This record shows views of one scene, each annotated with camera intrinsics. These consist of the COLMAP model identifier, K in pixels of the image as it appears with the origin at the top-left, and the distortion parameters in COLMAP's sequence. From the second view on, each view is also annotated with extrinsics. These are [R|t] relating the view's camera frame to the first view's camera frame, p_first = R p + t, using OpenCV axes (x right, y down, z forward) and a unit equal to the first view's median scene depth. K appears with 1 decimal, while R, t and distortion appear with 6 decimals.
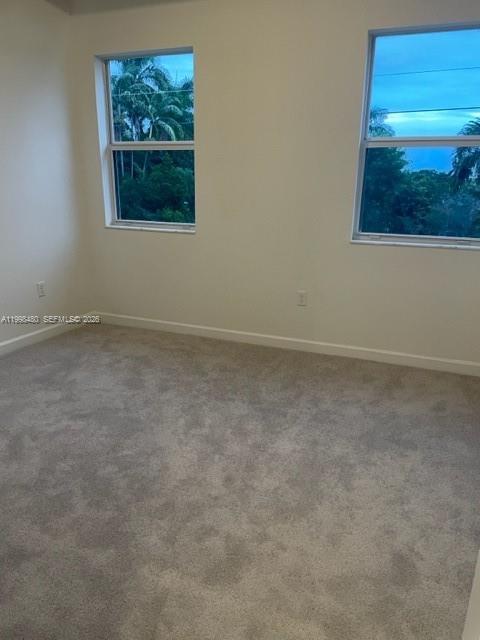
lens RADIAL K [[481.6, 0, 237.2], [0, 481.6, 322.7], [0, 0, 1]] dist [0.094420, -0.129912]
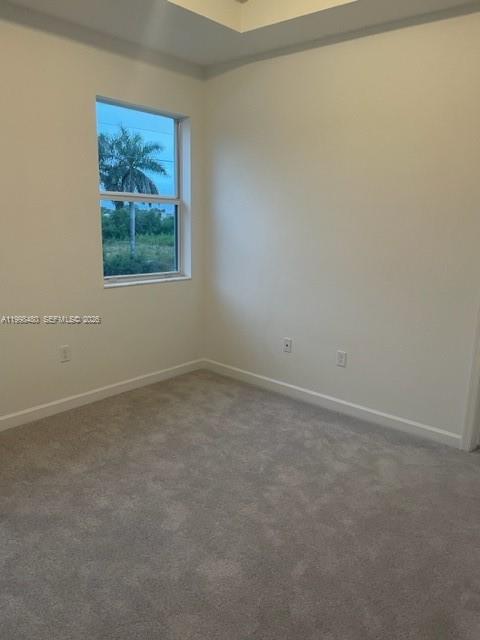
lens RADIAL K [[481.6, 0, 237.2], [0, 481.6, 322.7], [0, 0, 1]] dist [0.094420, -0.129912]
pose [[0.319441, -0.210350, 0.923964, -0.654919], [0.248417, 0.959539, 0.132565, -0.160320], [-0.914465, 0.187182, 0.358771, 0.380502]]
